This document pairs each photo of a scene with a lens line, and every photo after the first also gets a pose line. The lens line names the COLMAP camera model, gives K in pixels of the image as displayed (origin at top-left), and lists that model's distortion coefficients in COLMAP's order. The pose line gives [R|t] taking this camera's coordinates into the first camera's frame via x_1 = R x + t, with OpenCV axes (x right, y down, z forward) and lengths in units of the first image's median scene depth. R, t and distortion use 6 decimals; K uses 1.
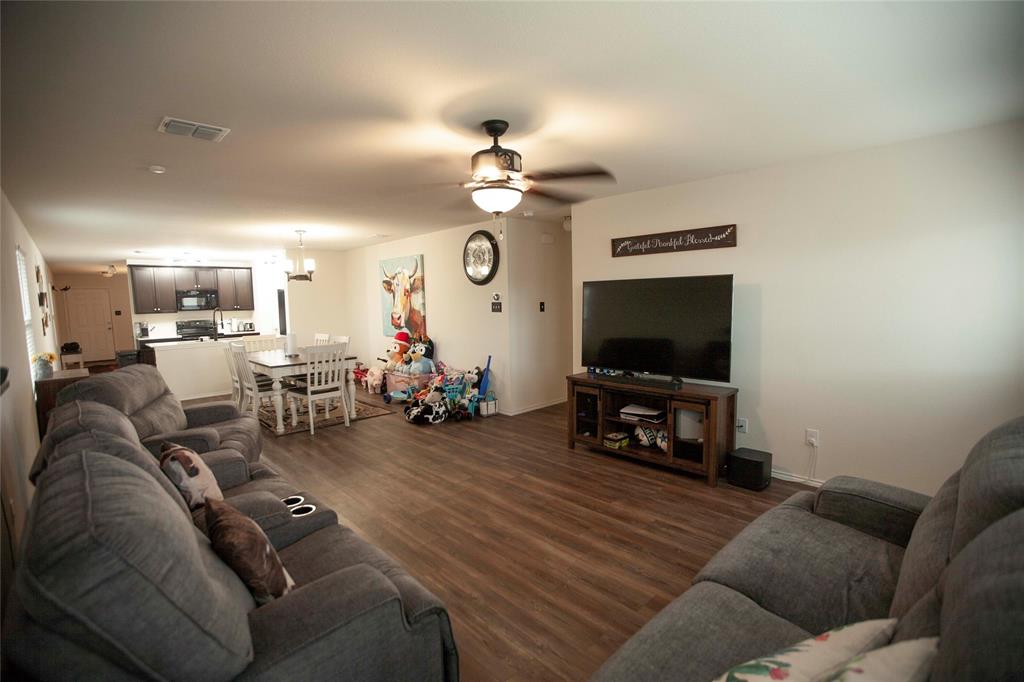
lens RADIAL K [[468.5, 0, 506.6], [0, 468.5, 340.3], [0, 0, 1]] dist [-0.050541, 0.015533]
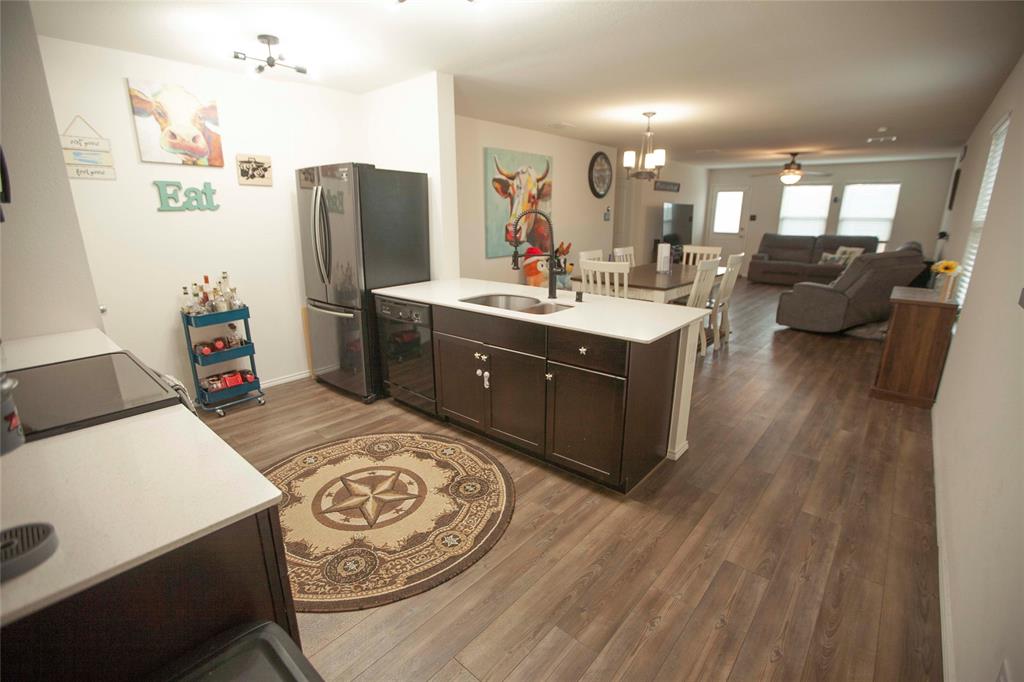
lens RADIAL K [[468.5, 0, 510.7], [0, 468.5, 343.9], [0, 0, 1]] dist [-0.050541, 0.015533]
pose [[-0.097497, -0.248439, 0.963729, -1.057243], [0.089657, 0.962212, 0.257118, -0.069556], [-0.991189, 0.111473, -0.071538, 1.110202]]
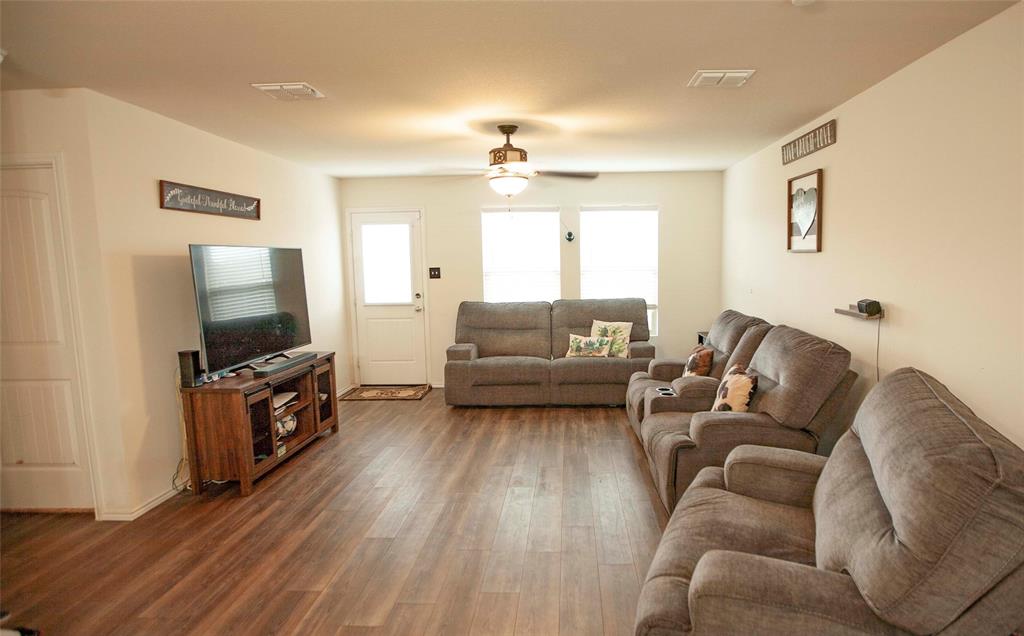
lens RADIAL K [[577.4, 0, 551.7], [0, 577.4, 328.2], [0, 0, 1]] dist [-0.045719, 0.003076]
pose [[-0.704852, -0.051144, 0.707508, -0.442154], [0.093229, 0.982067, 0.163871, -0.057412], [-0.703201, 0.181465, -0.687444, 0.735249]]
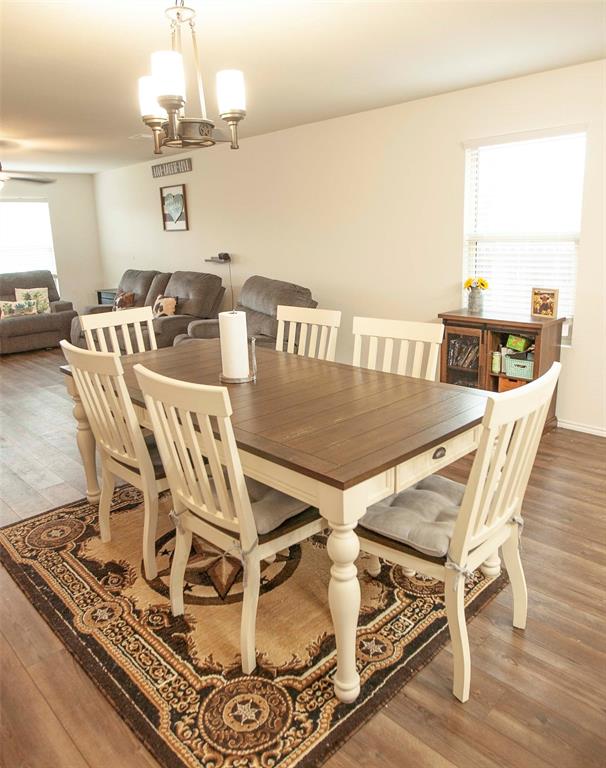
lens RADIAL K [[563.0, 0, 305.4], [0, 563.0, 369.7], [0, 0, 1]] dist [-0.061993, 0.010227]
pose [[-0.998525, 0.054155, -0.003882, -0.419785], [0.050040, 0.945679, 0.321226, -0.087582], [0.021067, 0.320558, -0.946994, 1.151485]]
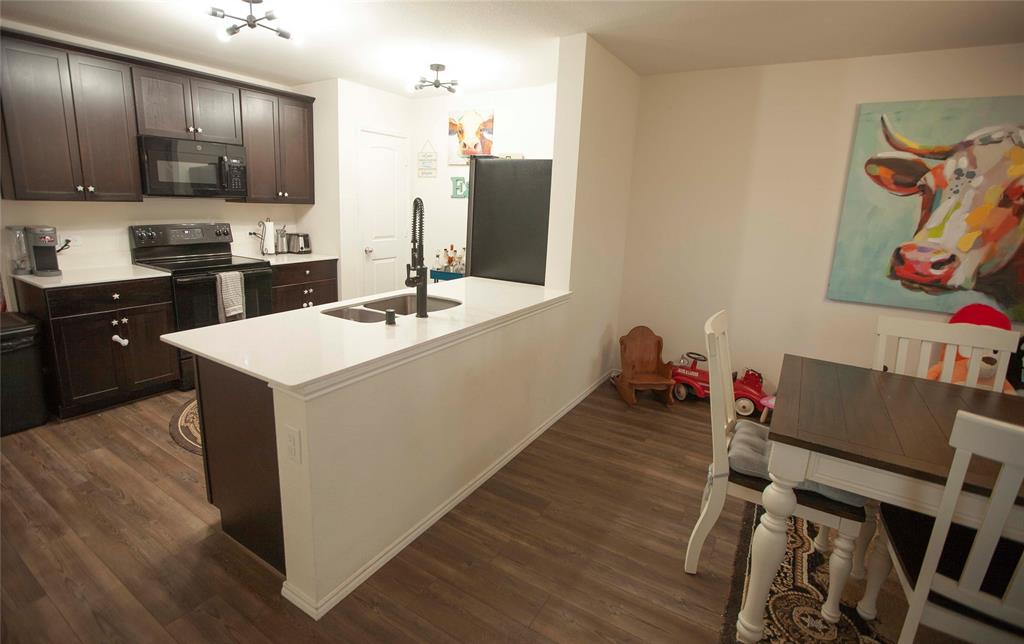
lens RADIAL K [[482.9, 0, 491.3], [0, 482.9, 305.9], [0, 0, 1]] dist [-0.042527, 0.011806]
pose [[0.969538, 0.008027, 0.244808, -0.691647], [-0.039657, 0.991420, 0.124551, -0.047086], [-0.241708, -0.130465, 0.961538, 0.730390]]
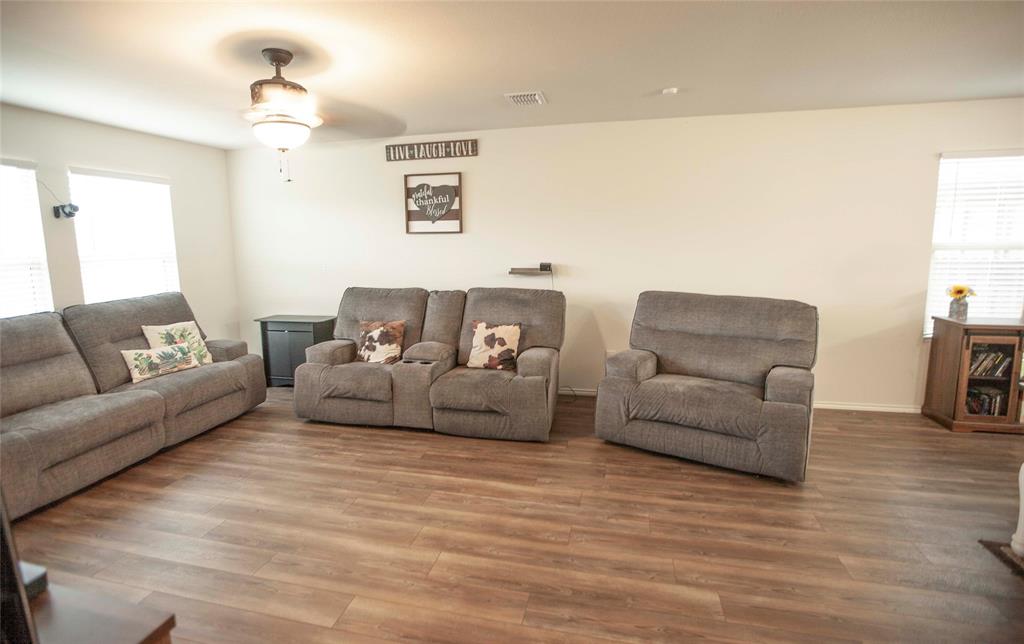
lens RADIAL K [[482.9, 0, 507.5], [0, 482.9, 315.8], [0, 0, 1]] dist [-0.042527, 0.011806]
pose [[-0.841077, 0.121095, -0.527187, 0.045808], [-0.013343, 0.969678, 0.244021, -0.065589], [0.540751, 0.212275, -0.813958, 0.735401]]
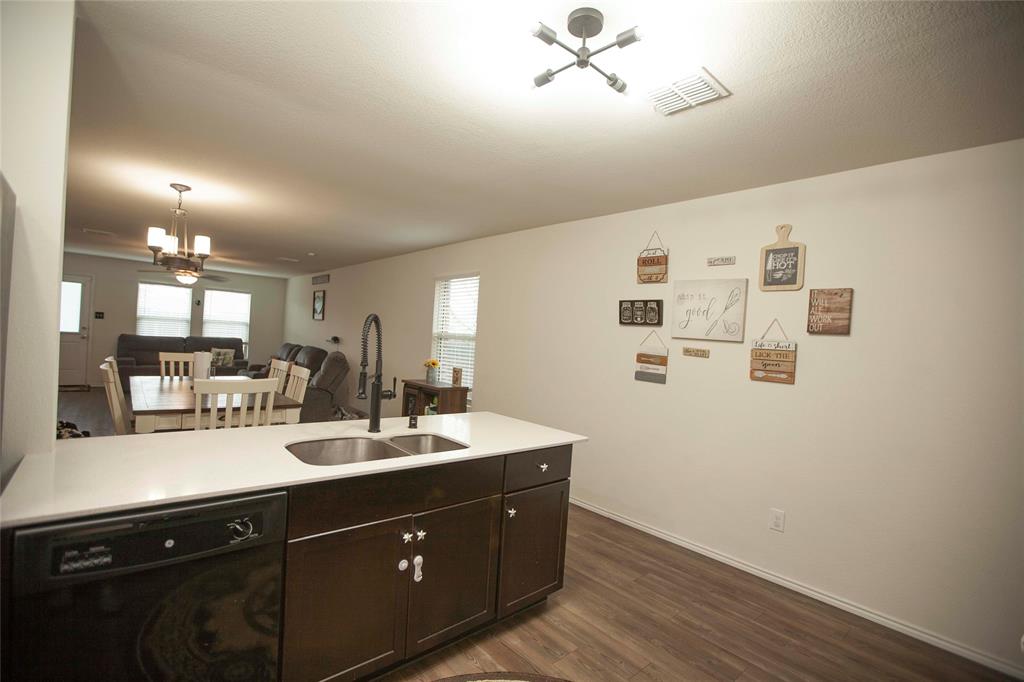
lens RADIAL K [[468.5, 0, 509.5], [0, 468.5, 344.1], [0, 0, 1]] dist [-0.050541, 0.015533]
pose [[-0.998426, -0.039817, 0.039497, -0.754570], [-0.035806, 0.994590, 0.097517, -0.088088], [-0.043166, 0.095949, -0.994450, 1.330191]]
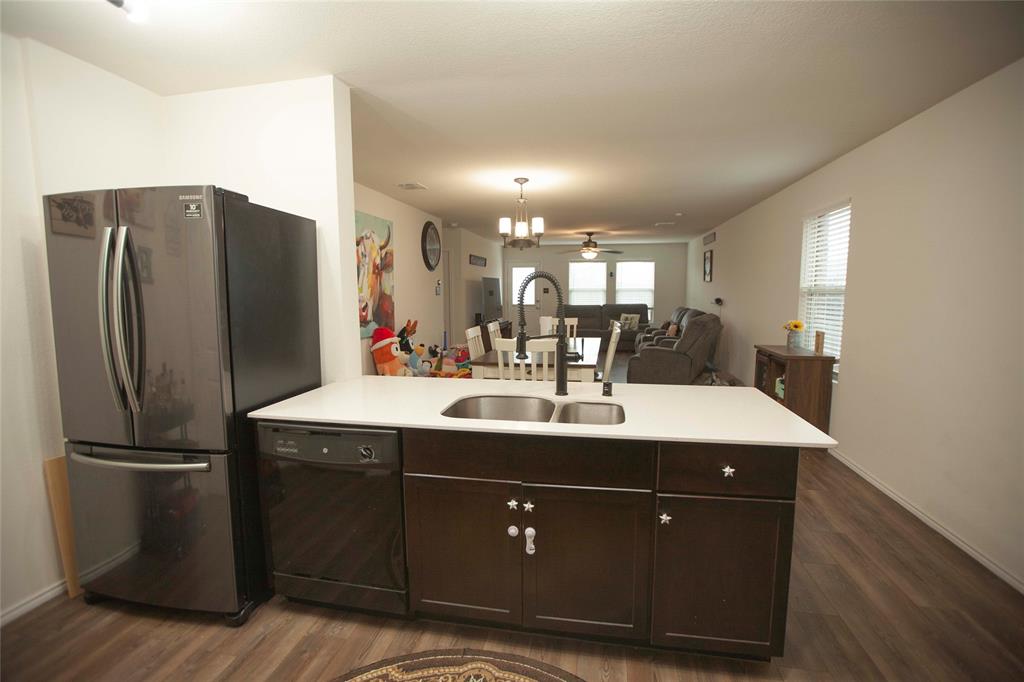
lens RADIAL K [[468.5, 0, 510.5], [0, 468.5, 344.6], [0, 0, 1]] dist [-0.050541, 0.015533]
pose [[-0.579952, -0.068932, 0.811729, -0.873496], [0.089682, 0.984955, 0.147717, -0.075757], [-0.809700, 0.158466, -0.565044, 1.225782]]
